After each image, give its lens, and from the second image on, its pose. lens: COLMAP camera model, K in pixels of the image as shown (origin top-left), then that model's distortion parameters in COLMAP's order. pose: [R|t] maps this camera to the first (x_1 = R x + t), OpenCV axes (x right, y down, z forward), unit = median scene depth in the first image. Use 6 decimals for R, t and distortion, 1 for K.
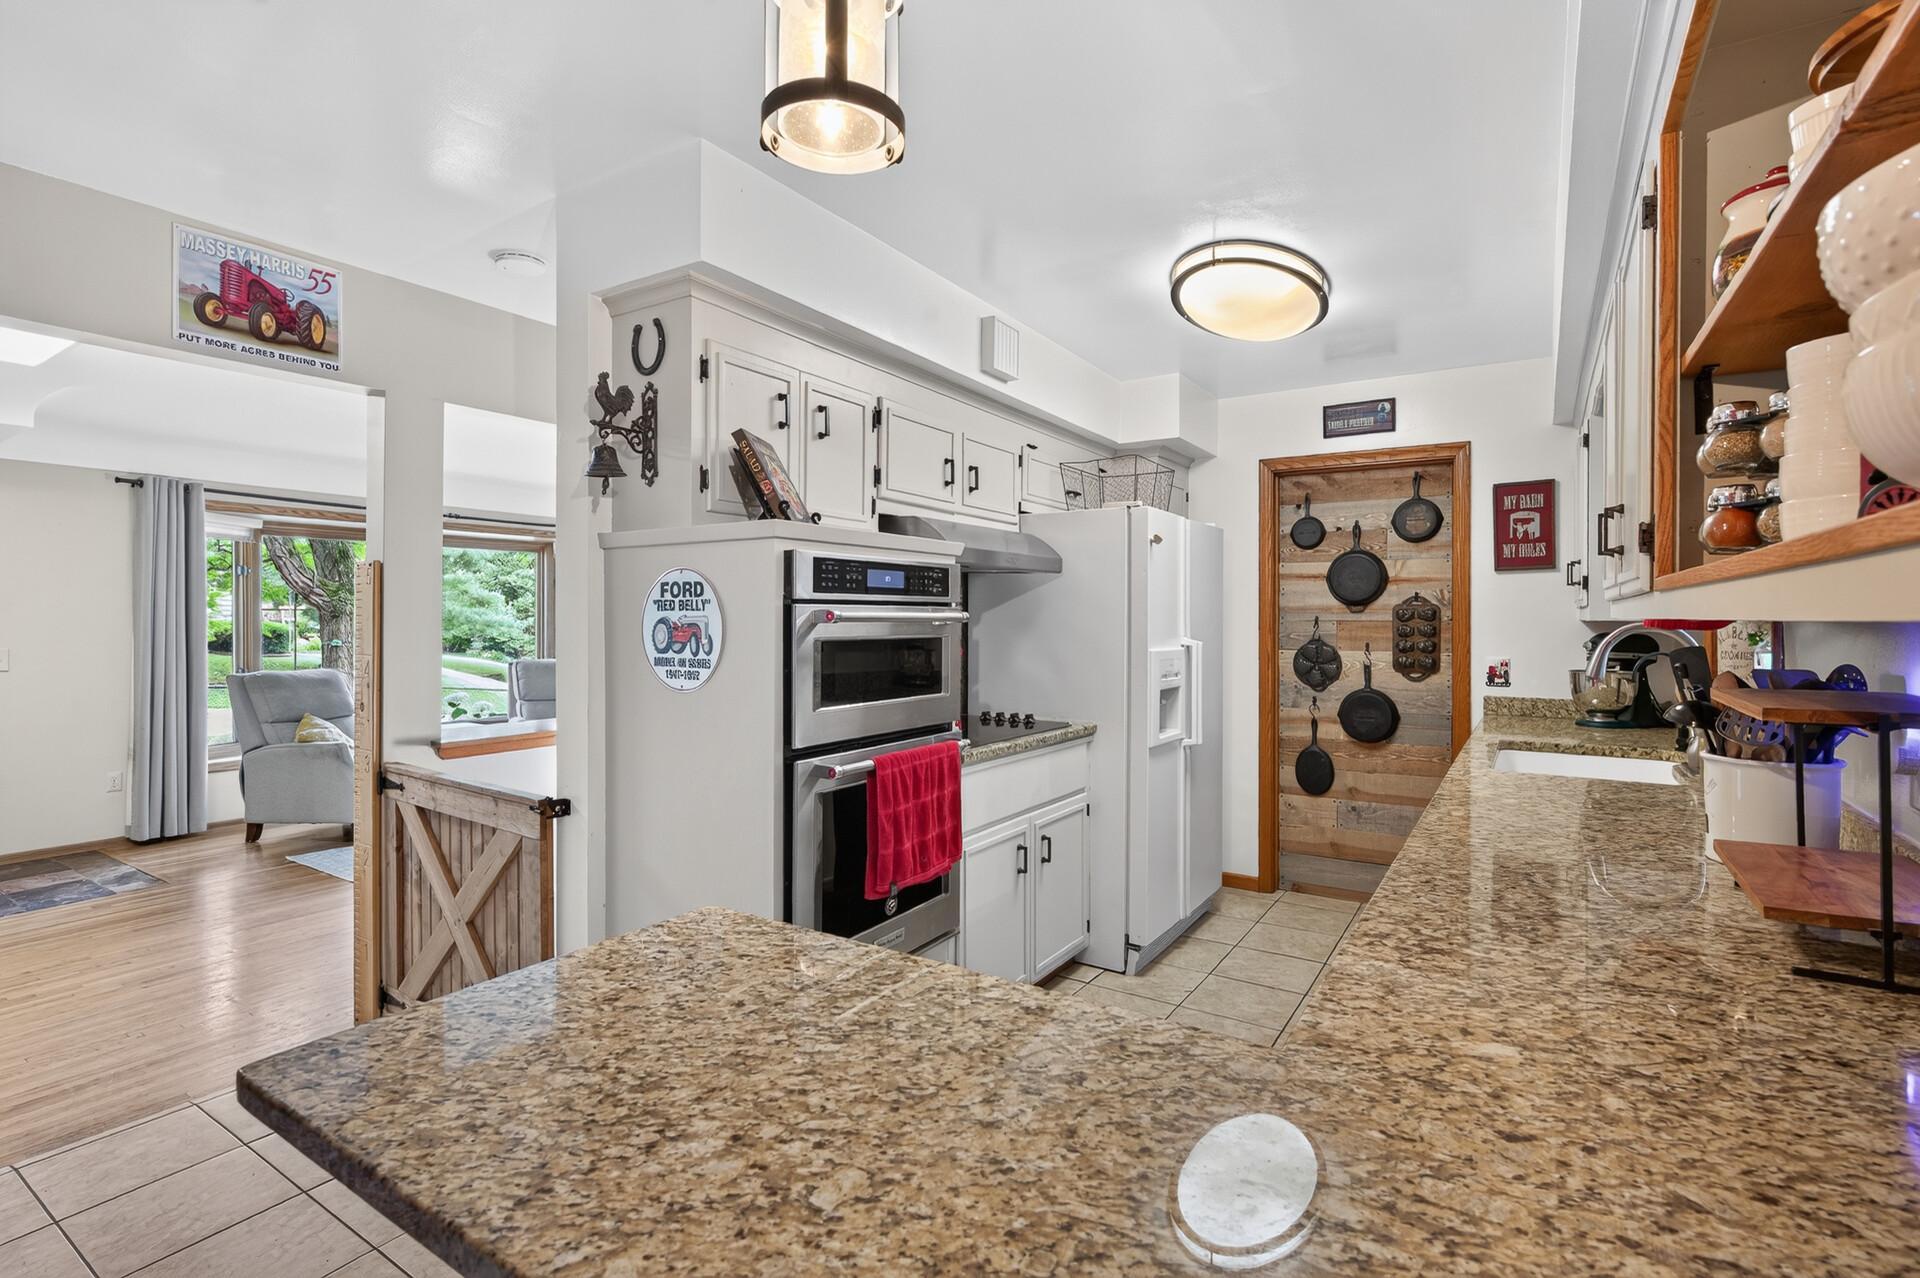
lens RADIAL K [[866.2, 0, 968.2], [0, 866.2, 627.4], [0, 0, 1]] dist [0.008718, -0.000410]
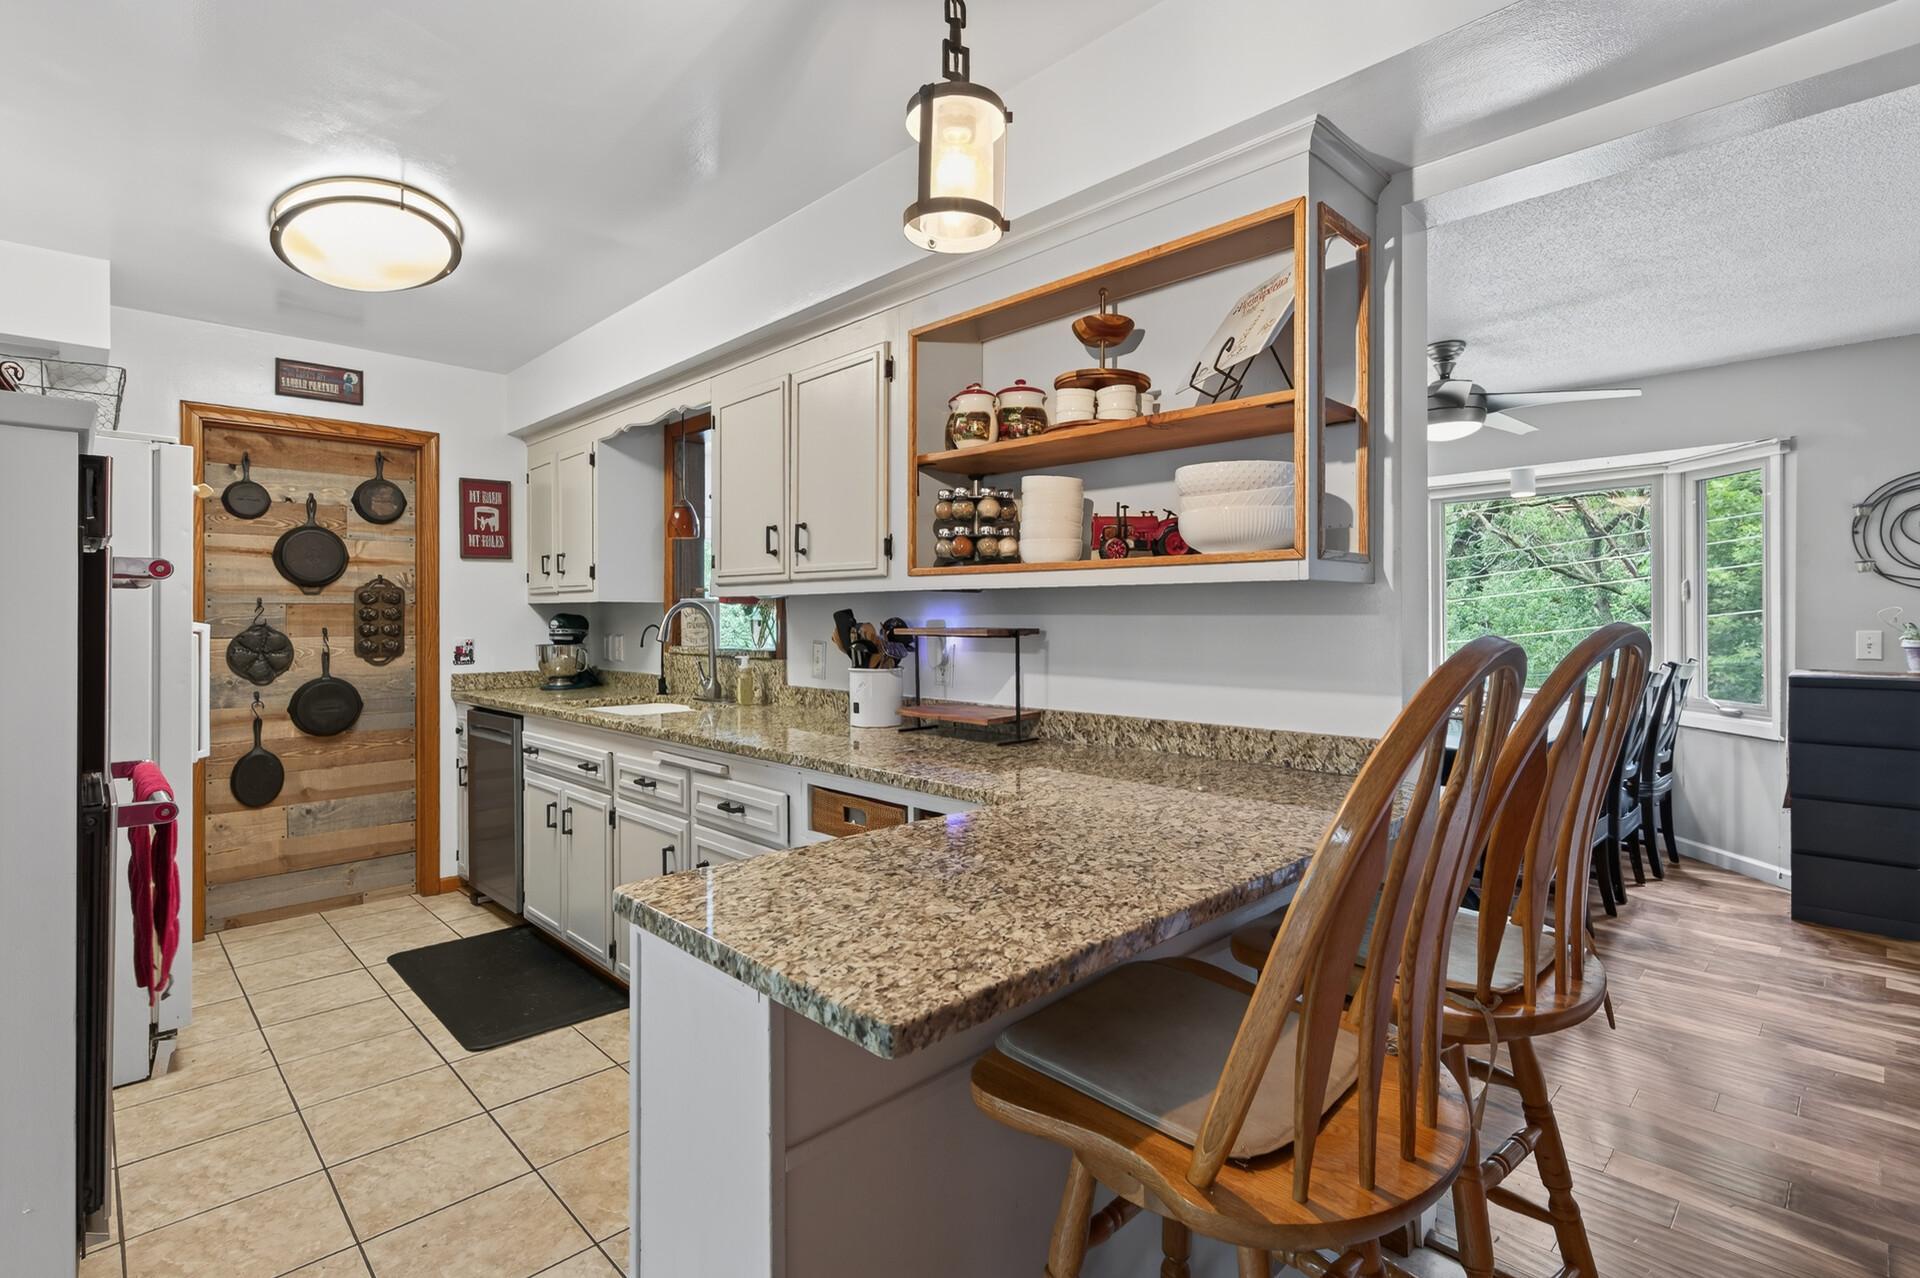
lens RADIAL K [[881.2, 0, 963.4], [0, 881.2, 618.6], [0, 0, 1]] dist [-0.002348, -0.000364]
pose [[0.241632, -0.006350, 0.970347, -0.291106], [0.012362, 0.999918, 0.003465, 0.013859], [-0.970289, 0.011159, 0.241691, 0.119949]]
